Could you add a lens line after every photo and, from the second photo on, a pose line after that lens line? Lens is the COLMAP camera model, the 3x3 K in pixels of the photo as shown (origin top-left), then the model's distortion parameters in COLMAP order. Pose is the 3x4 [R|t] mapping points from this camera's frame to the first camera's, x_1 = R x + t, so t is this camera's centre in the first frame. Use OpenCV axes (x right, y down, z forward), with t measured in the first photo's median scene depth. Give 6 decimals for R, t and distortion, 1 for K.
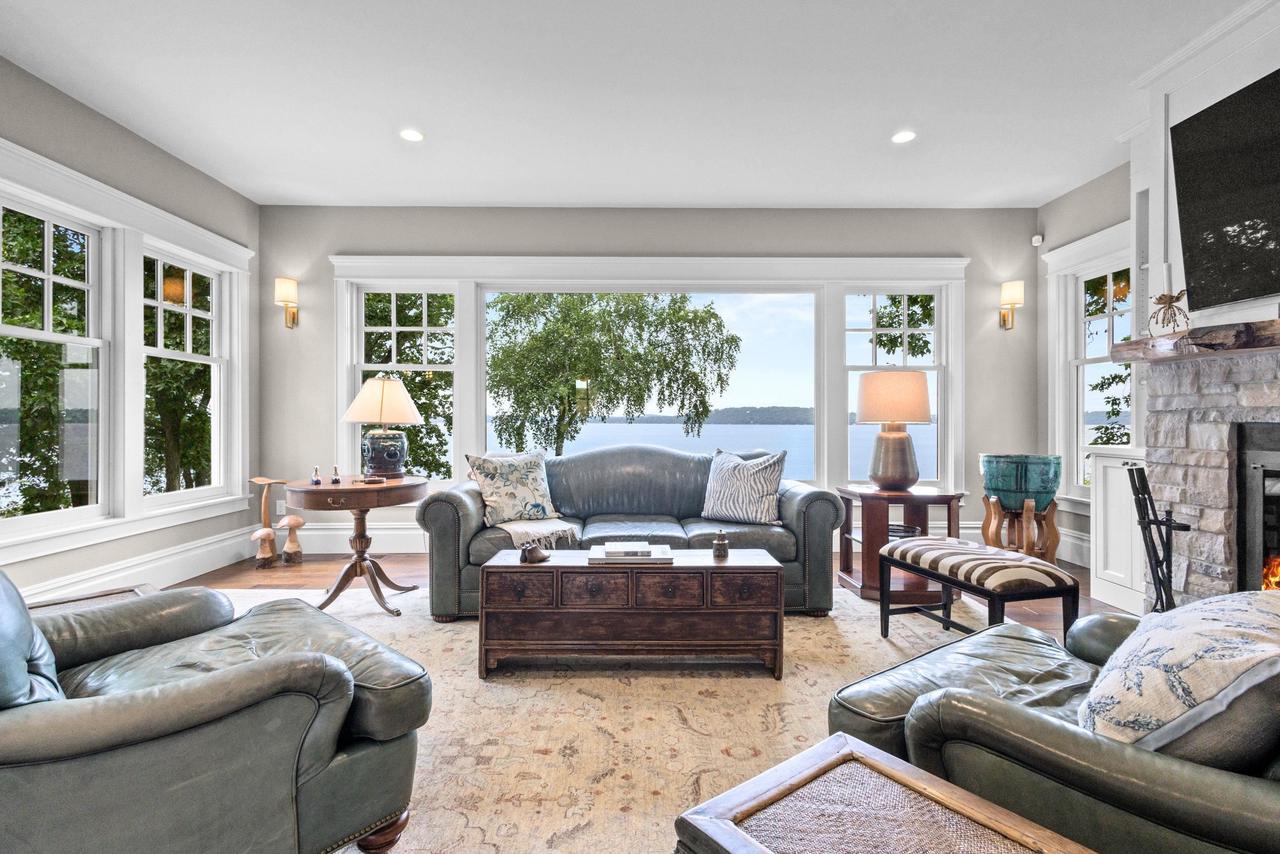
lens RADIAL K [[593.4, 0, 636.8], [0, 593.4, 419.7], [0, 0, 1]] dist [0.012367, -0.003854]
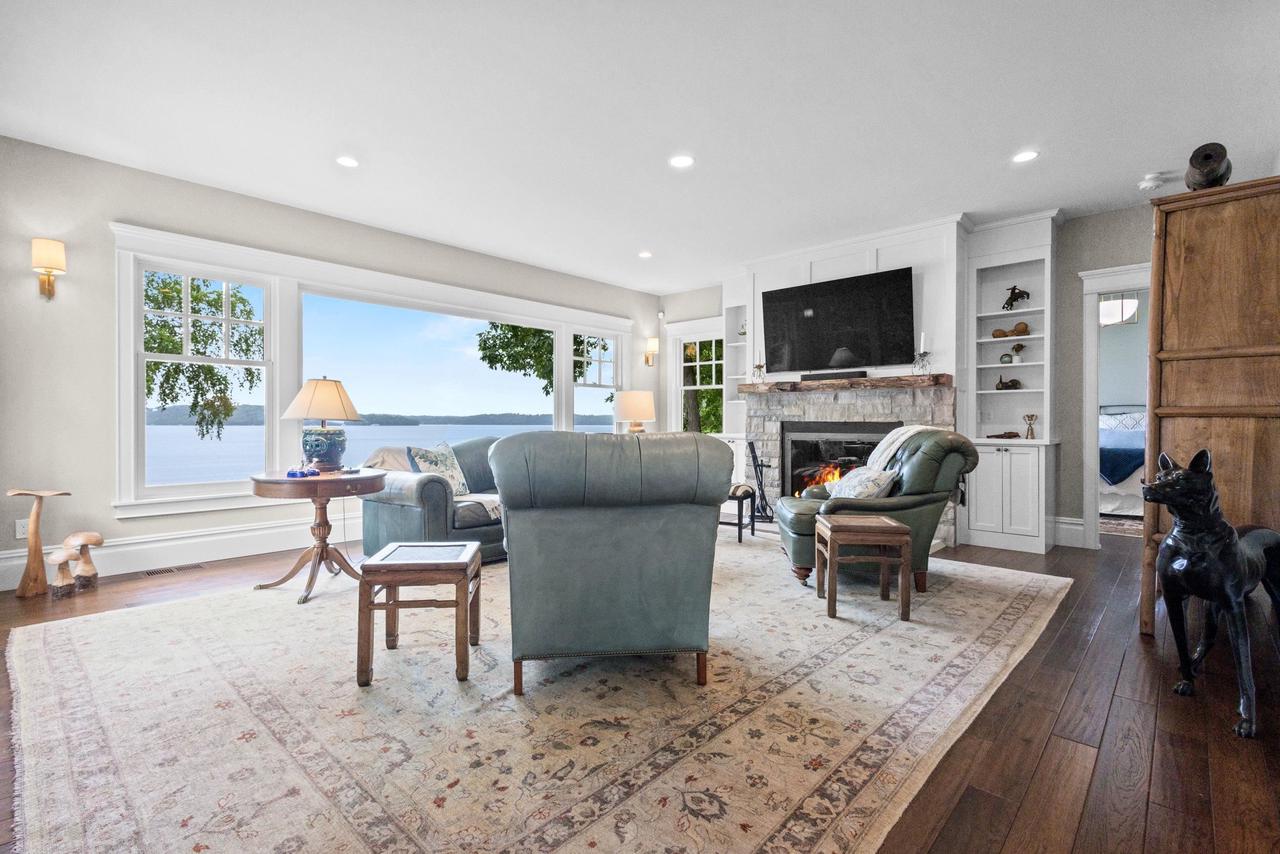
lens RADIAL K [[591.3, 0, 633.7], [0, 591.3, 419.1], [0, 0, 1]] dist [0.007721, -0.001234]
pose [[0.688574, 0.005280, 0.725146, -0.645493], [-0.003682, 0.999986, -0.003784, 0.004153], [-0.725156, -0.000065, 0.688584, -0.119739]]
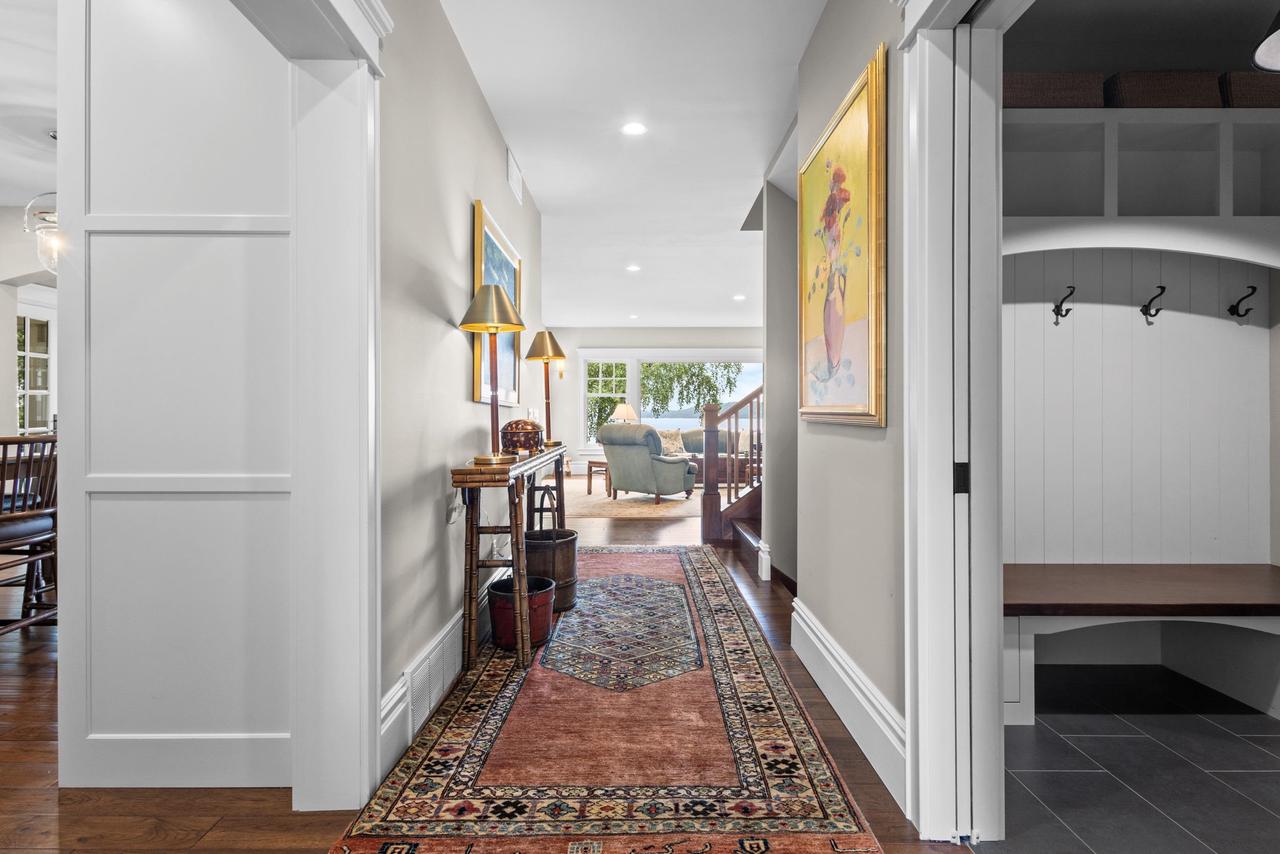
lens RADIAL K [[593.4, 0, 636.8], [0, 593.4, 419.7], [0, 0, 1]] dist [0.012367, -0.003854]
pose [[0.999949, -0.008739, -0.005004, -0.279429], [0.008784, 0.999921, 0.008940, -0.014350], [0.004926, -0.008984, 0.999948, -1.423420]]
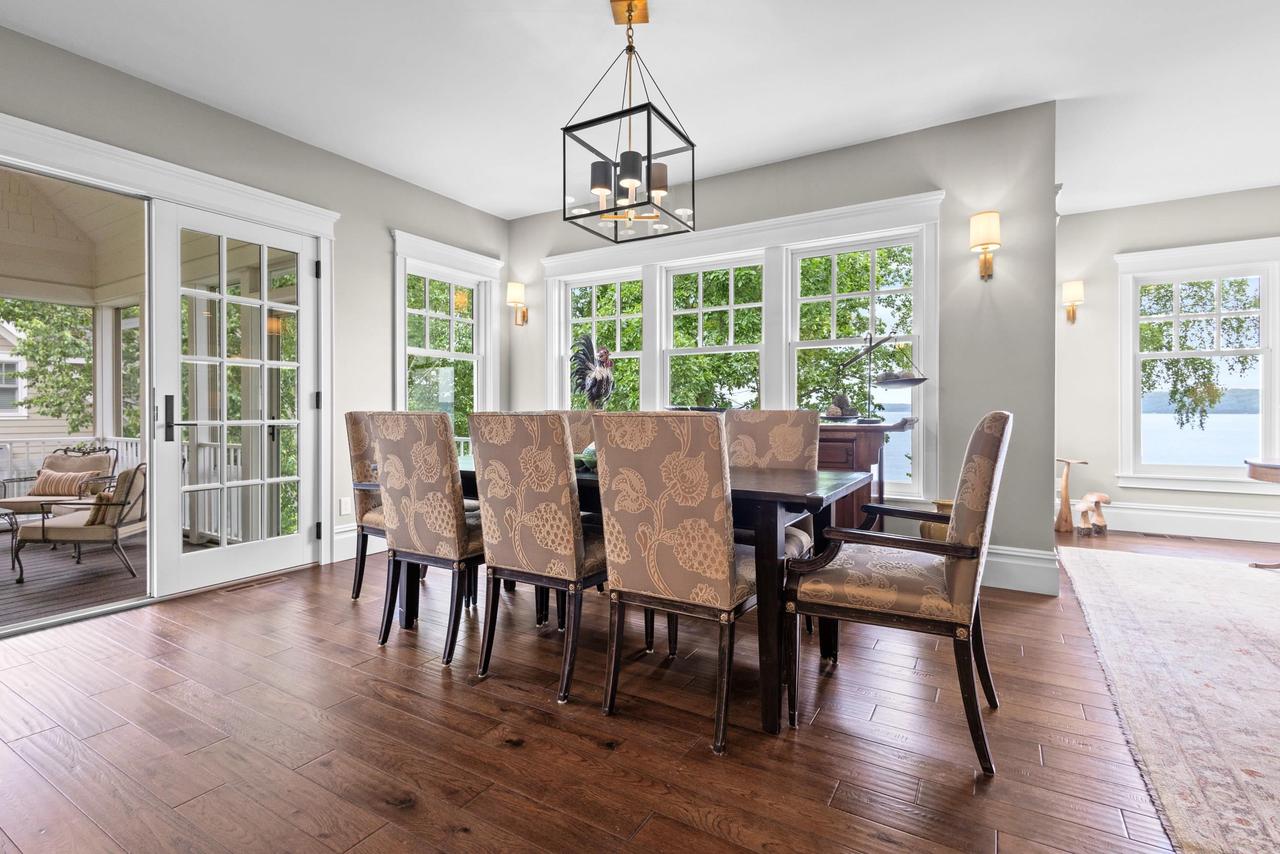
lens RADIAL K [[593.4, 0, 636.8], [0, 593.4, 419.7], [0, 0, 1]] dist [0.012367, -0.003854]
pose [[0.850713, 0.007004, -0.525584, -0.718150], [0.002987, 0.999831, 0.018160, 0.000698], [0.525622, -0.017019, 0.850548, -0.403728]]
